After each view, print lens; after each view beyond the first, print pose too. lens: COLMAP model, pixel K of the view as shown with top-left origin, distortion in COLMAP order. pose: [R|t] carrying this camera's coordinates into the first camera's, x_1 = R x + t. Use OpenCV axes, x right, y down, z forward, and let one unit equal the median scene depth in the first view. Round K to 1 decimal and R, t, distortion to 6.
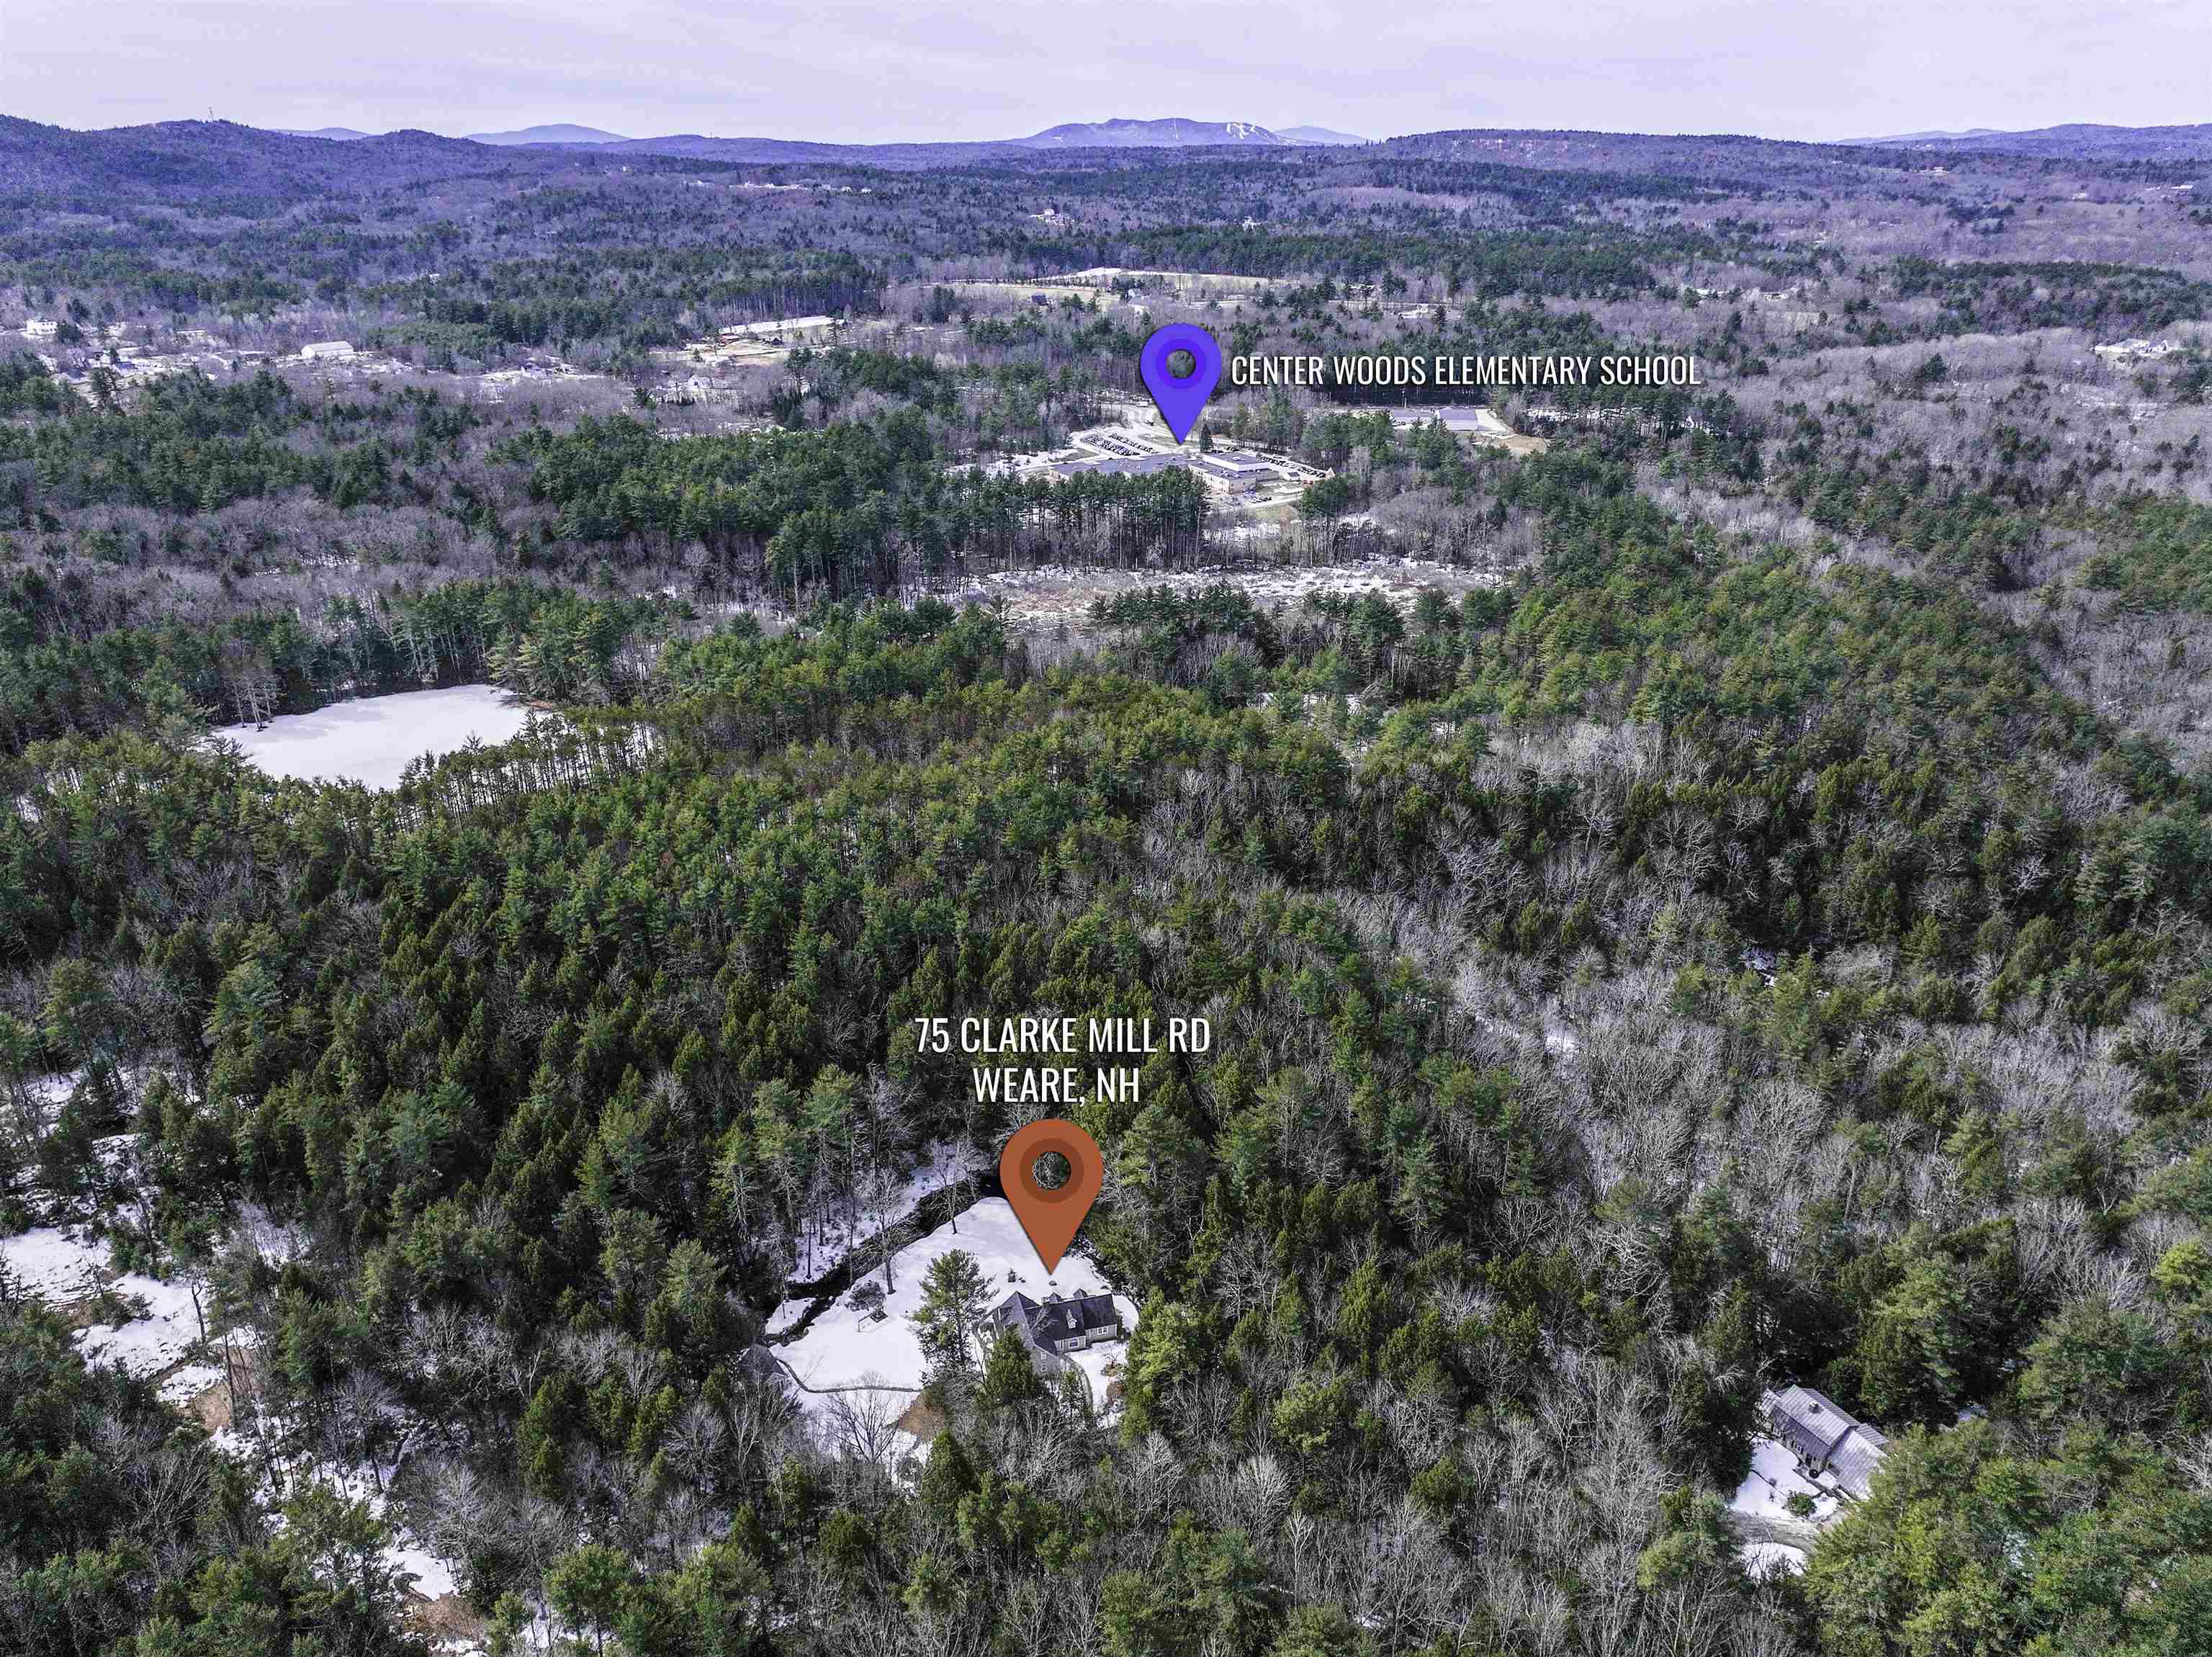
lens RADIAL K [[1563.4, 0, 1109.1], [0, 1563.4, 832.0], [0, 0, 1]] dist [0.011218, 0.001183]
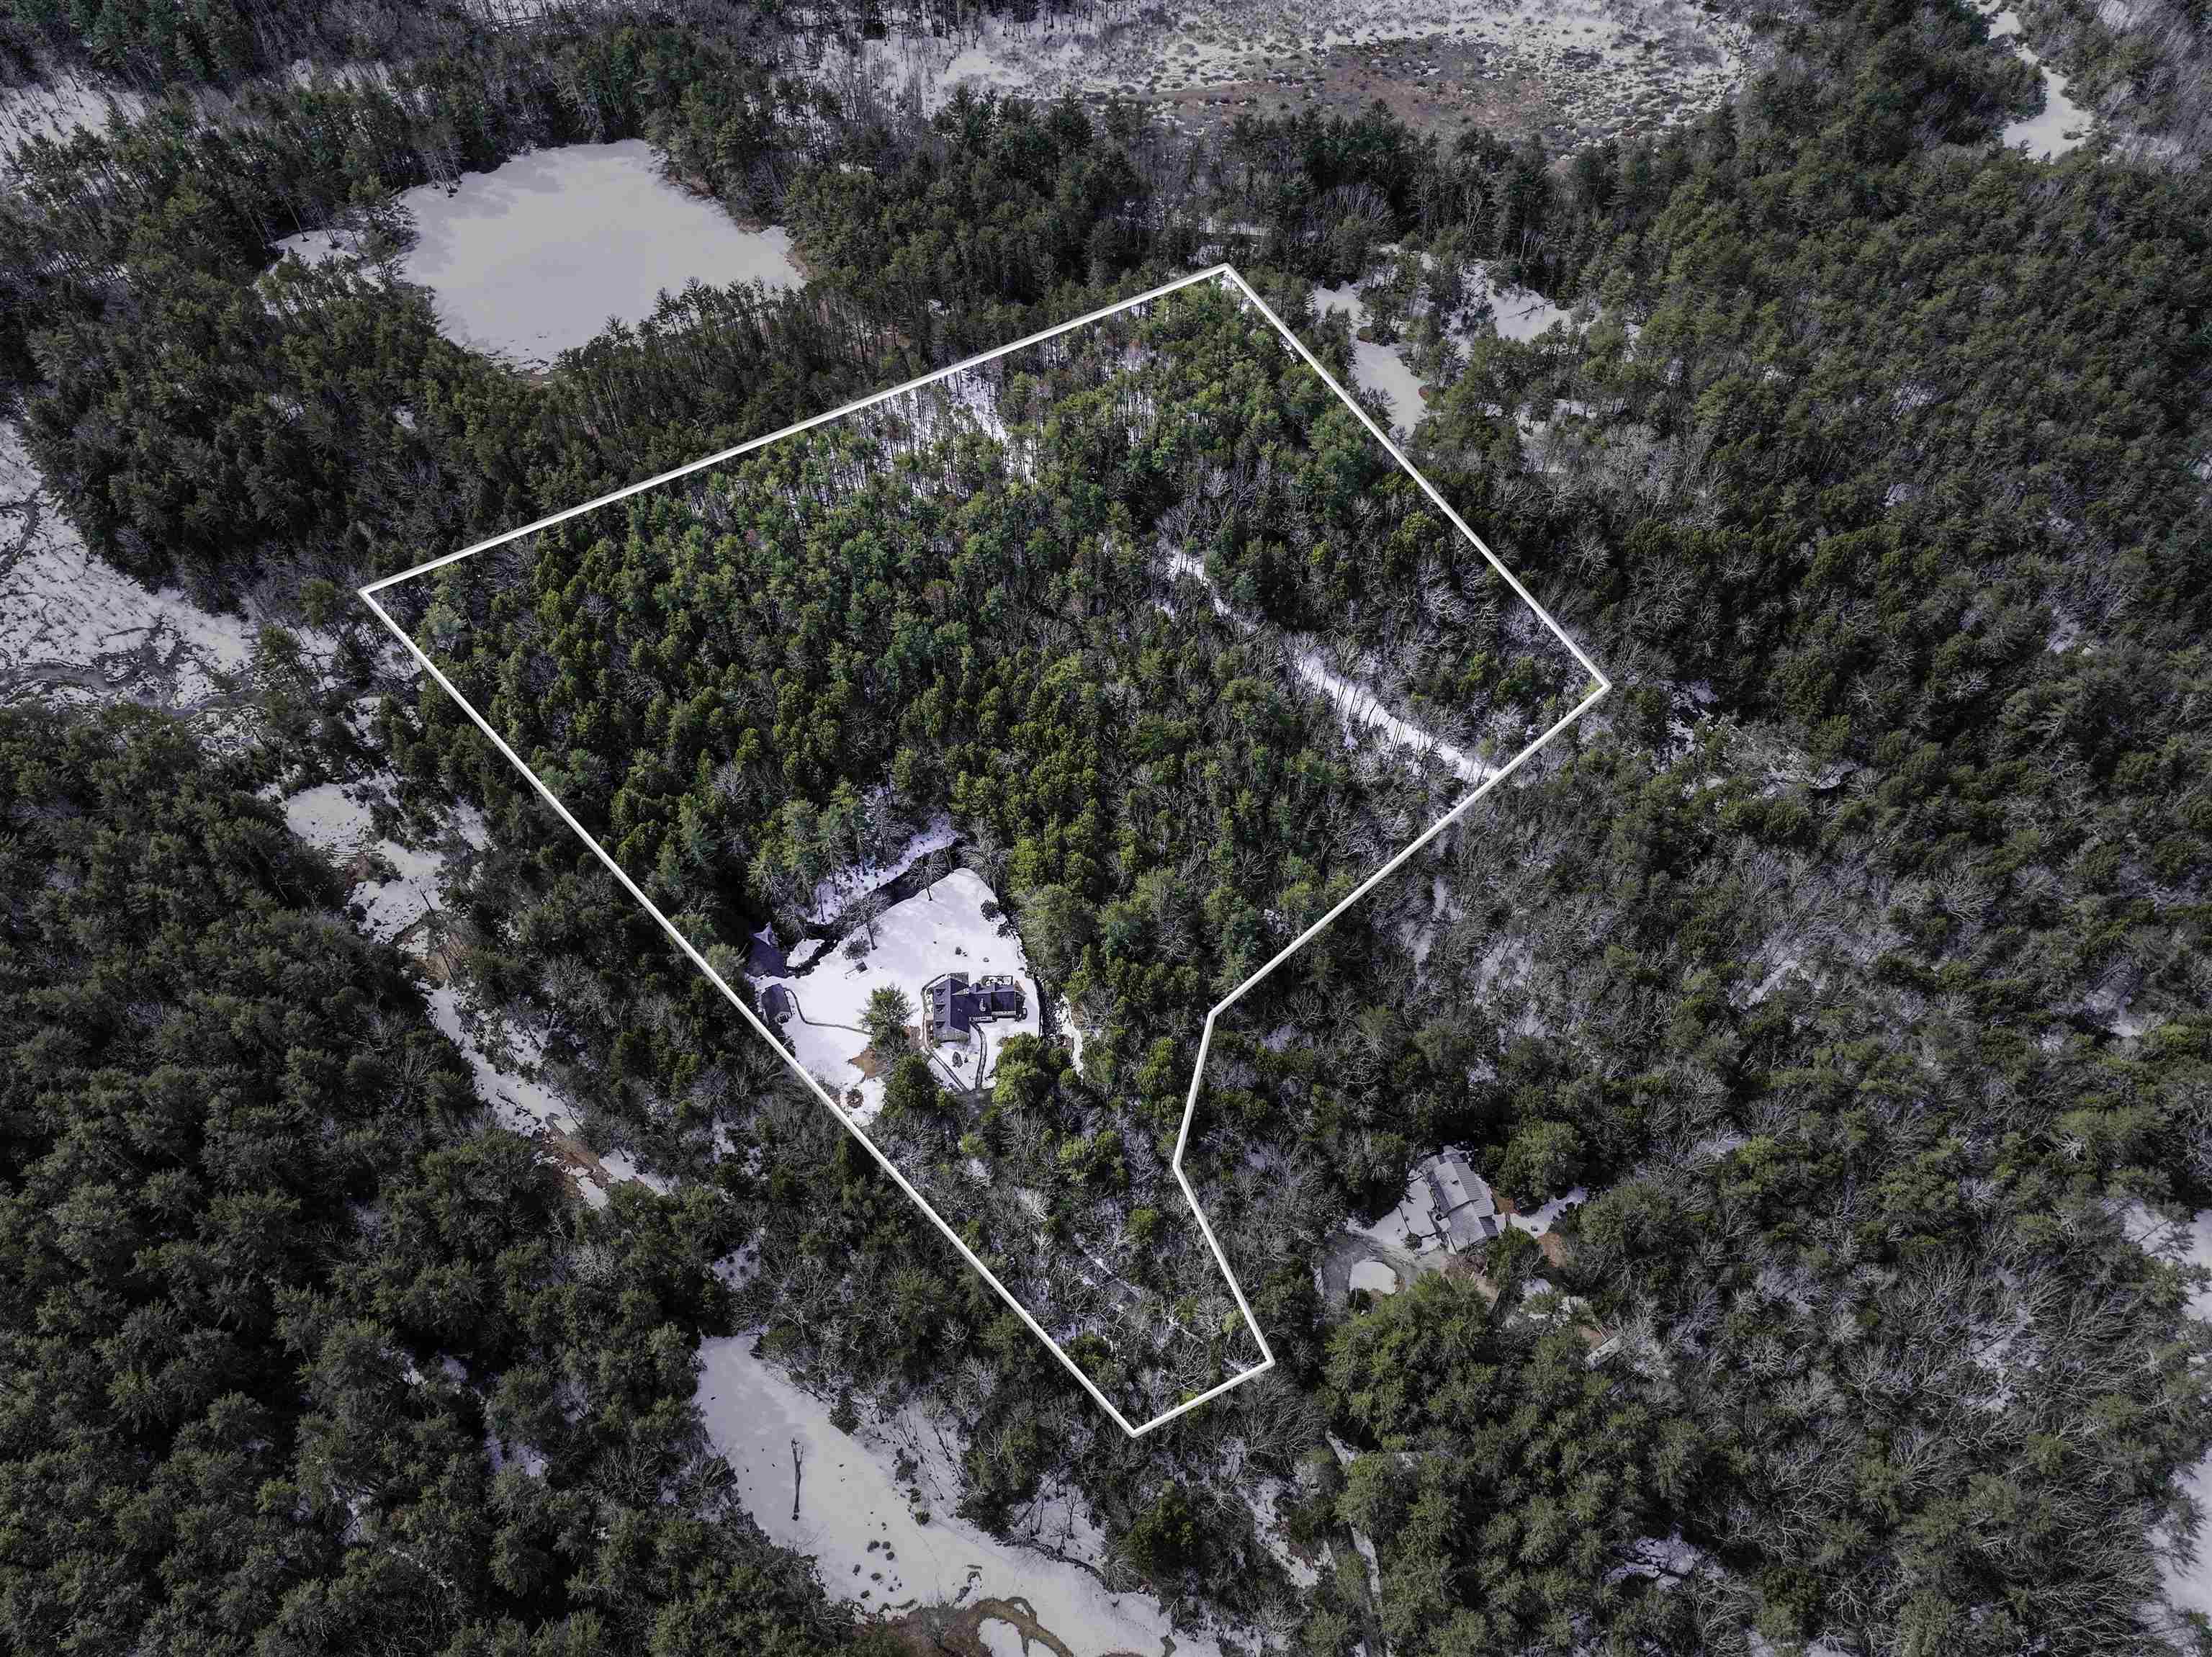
lens RADIAL K [[1563.4, 0, 1102.6], [0, 1563.4, 822.5], [0, 0, 1]] dist [0.011218, 0.001183]
pose [[0.974994, 0.188838, -0.117162, 0.210774], [-0.097208, 0.836492, 0.539288, -0.594230], [0.199843, -0.514414, 0.833931, -0.098808]]
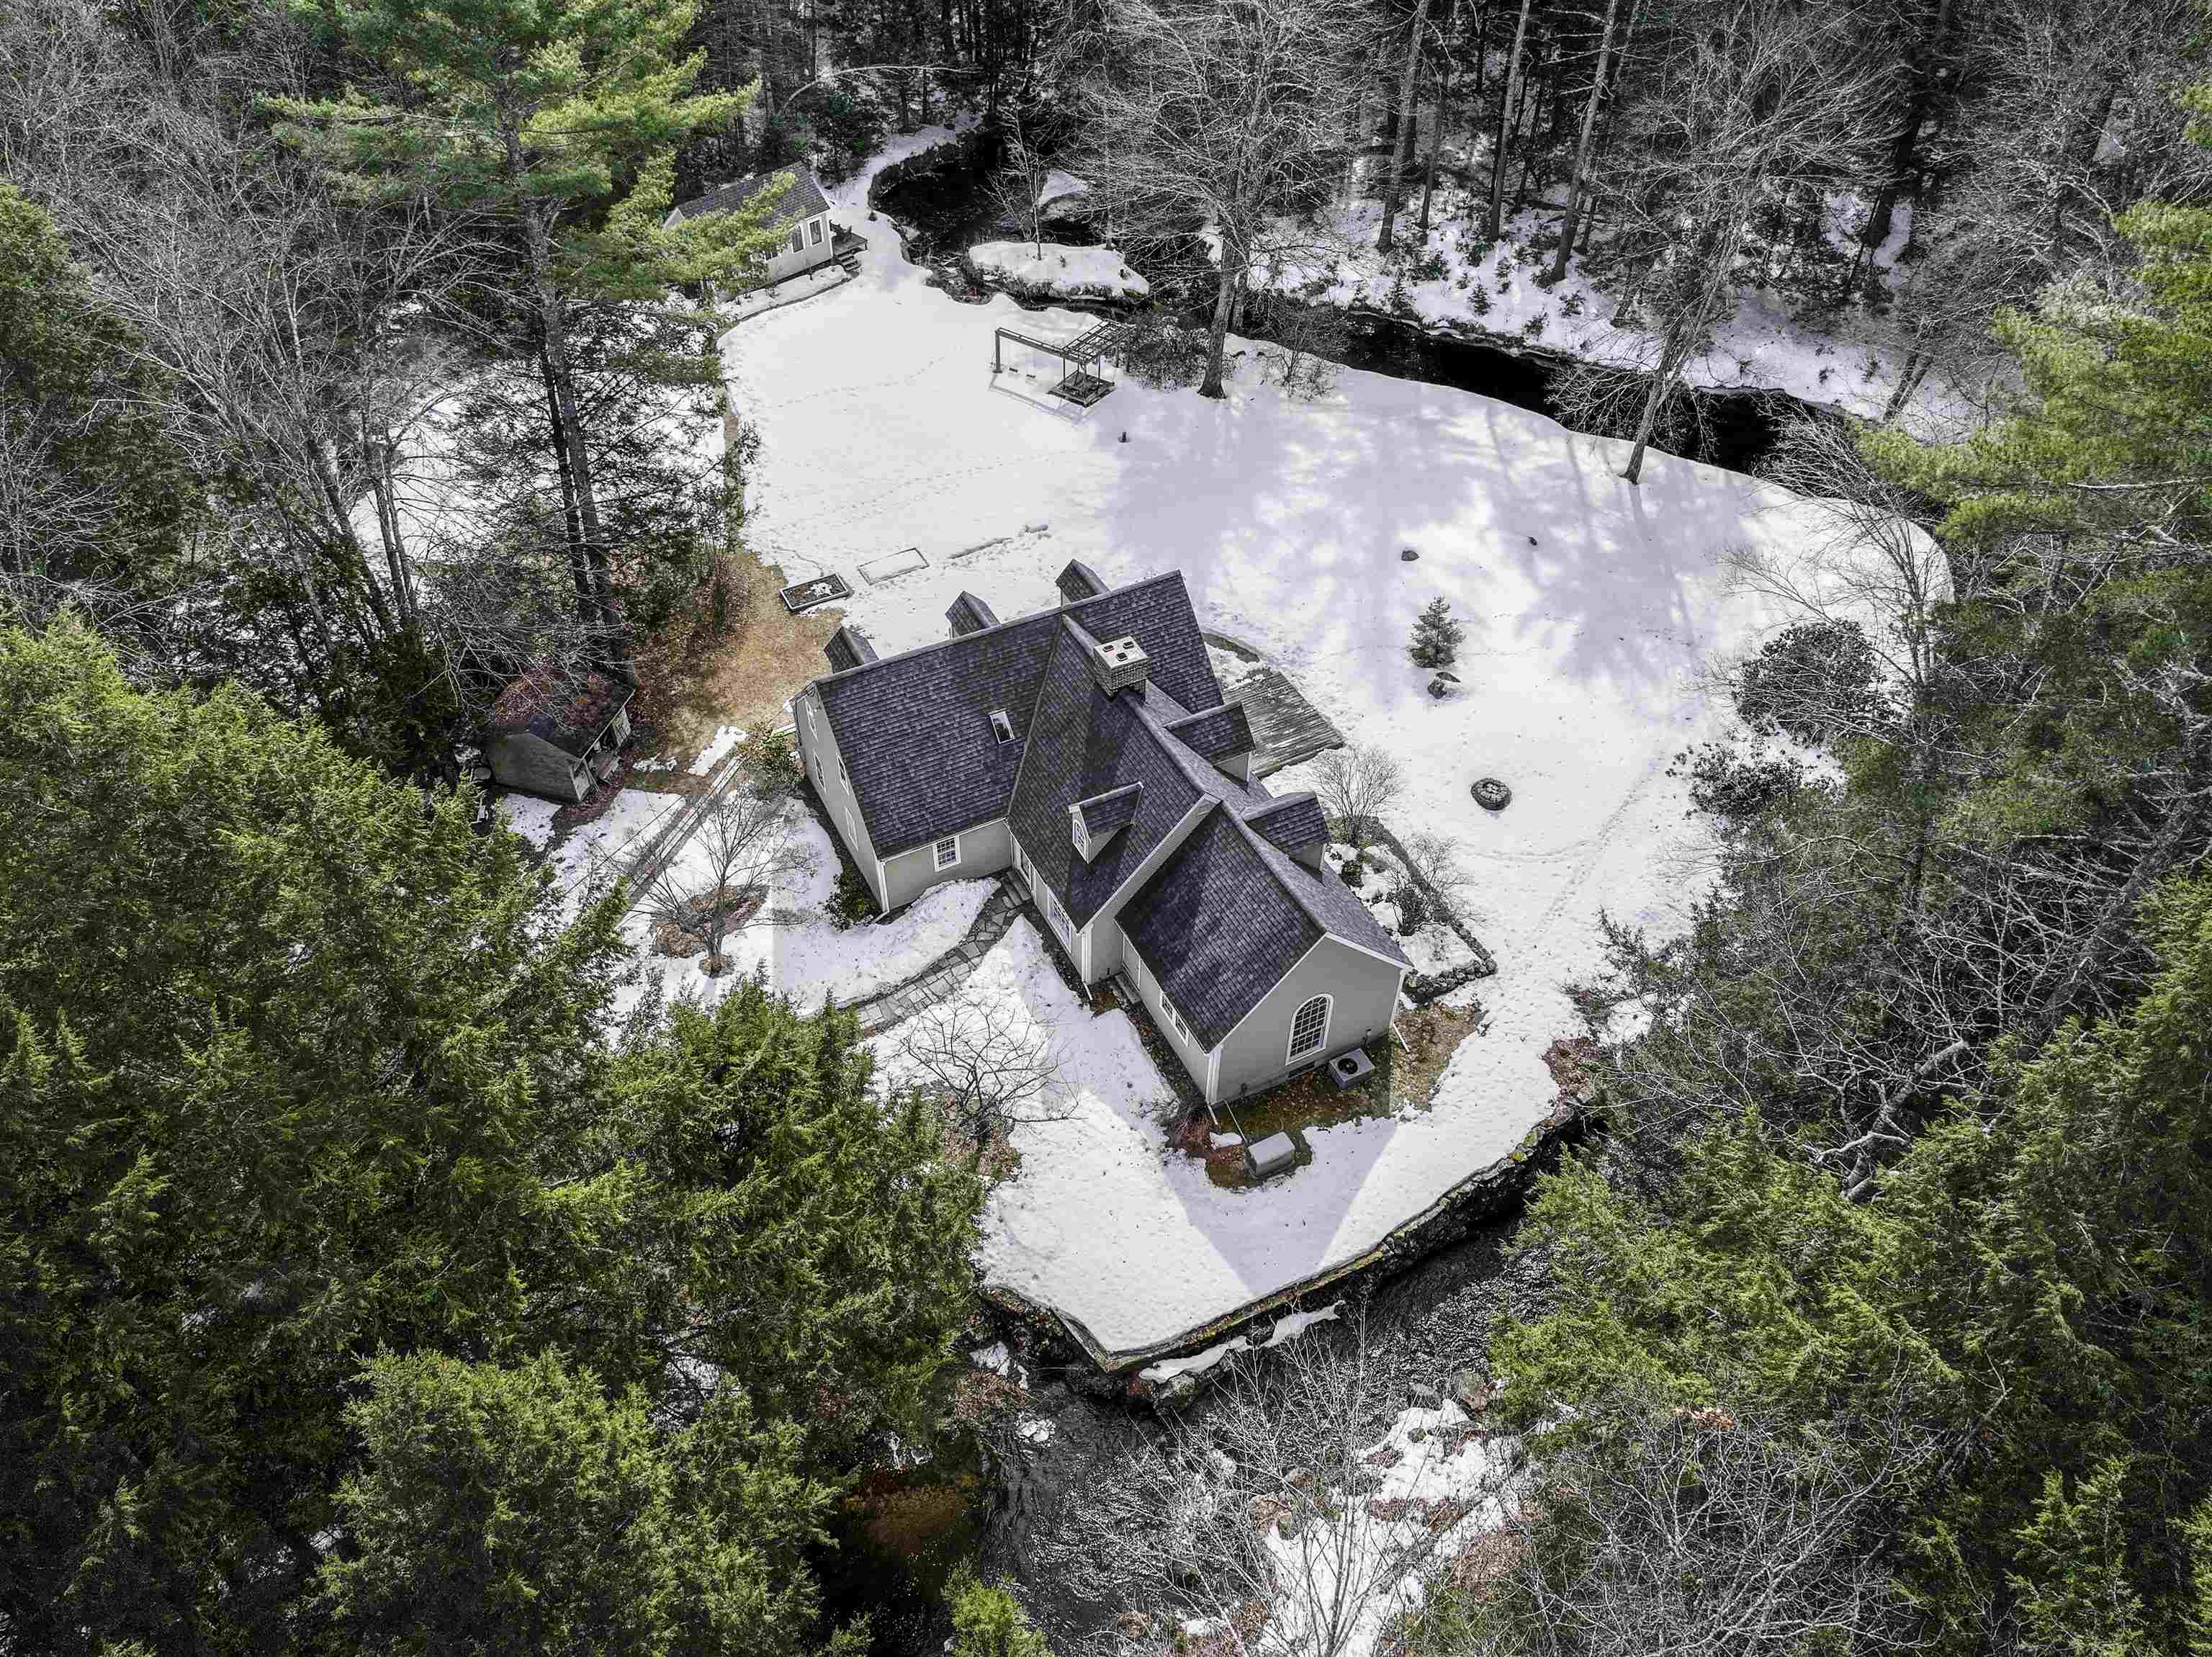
lens RADIAL K [[1563.4, 0, 1096.1], [0, 1563.4, 829.2], [0, 0, 1]] dist [0.011218, 0.001183]
pose [[0.194048, 0.700755, -0.686504, 0.098393], [-0.398139, 0.695836, 0.597743, 0.188795], [0.896566, 0.157333, 0.414024, 0.871105]]
